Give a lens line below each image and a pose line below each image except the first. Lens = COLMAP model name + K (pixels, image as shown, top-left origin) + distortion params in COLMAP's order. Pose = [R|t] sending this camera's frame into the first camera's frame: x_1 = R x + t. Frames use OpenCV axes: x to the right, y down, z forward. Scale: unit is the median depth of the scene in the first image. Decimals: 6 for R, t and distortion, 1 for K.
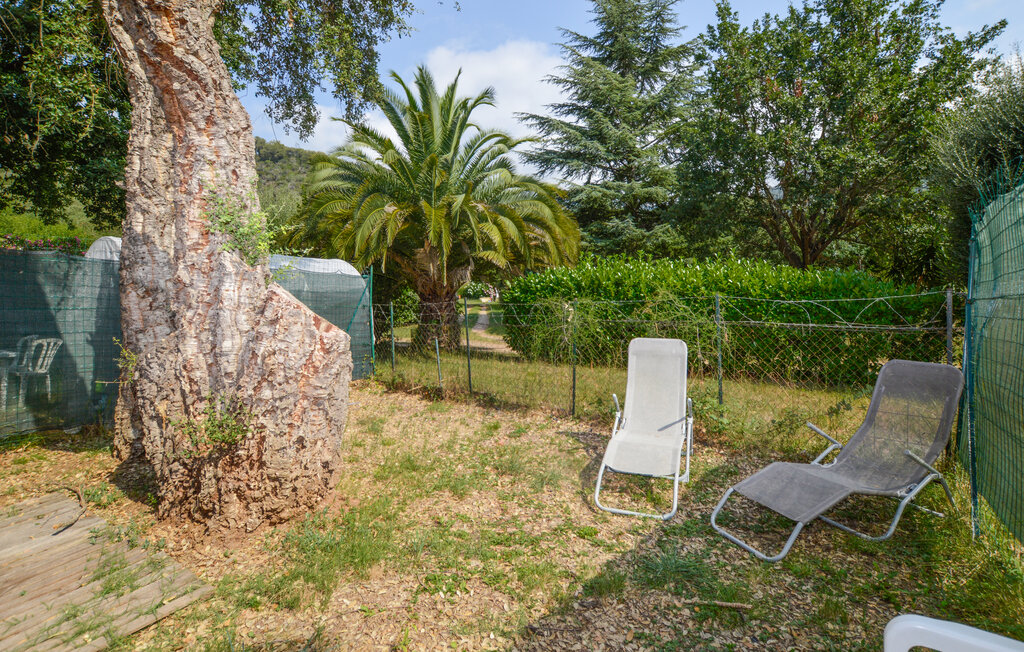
lens RADIAL K [[477.9, 0, 525.6], [0, 477.9, 279.0], [0, 0, 1]] dist [-0.024966, 0.000240]
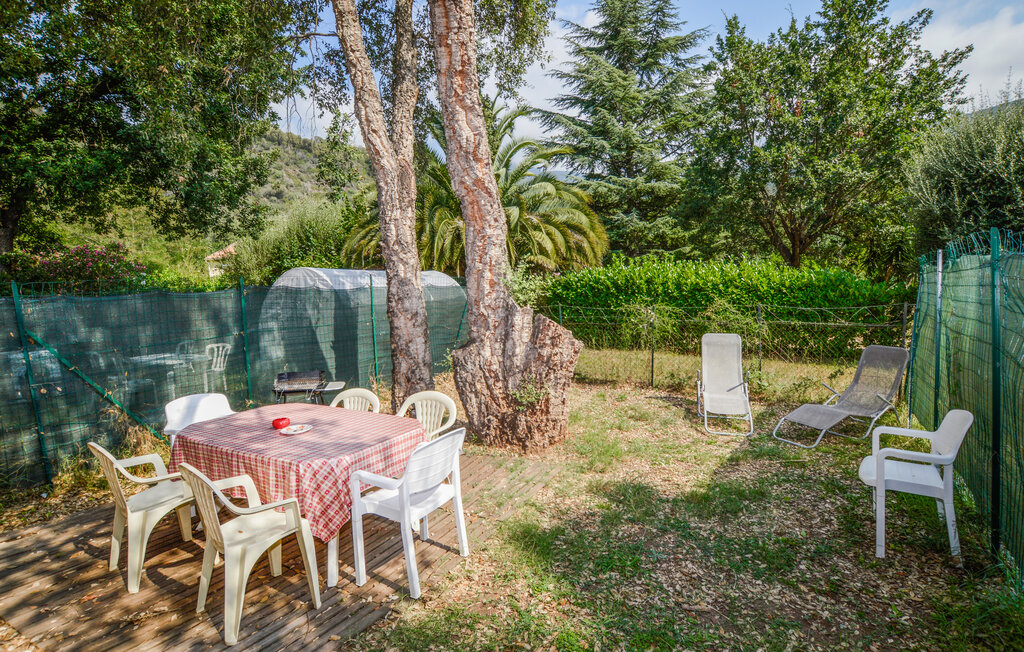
lens RADIAL K [[506.1, 0, 512.7], [0, 506.1, 309.9], [0, 0, 1]] dist [-0.020005, 0.000149]
pose [[0.998290, -0.027132, 0.051771, -0.253095], [0.021454, 0.994003, 0.107232, -0.074074], [-0.054370, -0.105938, 0.992885, -0.300894]]
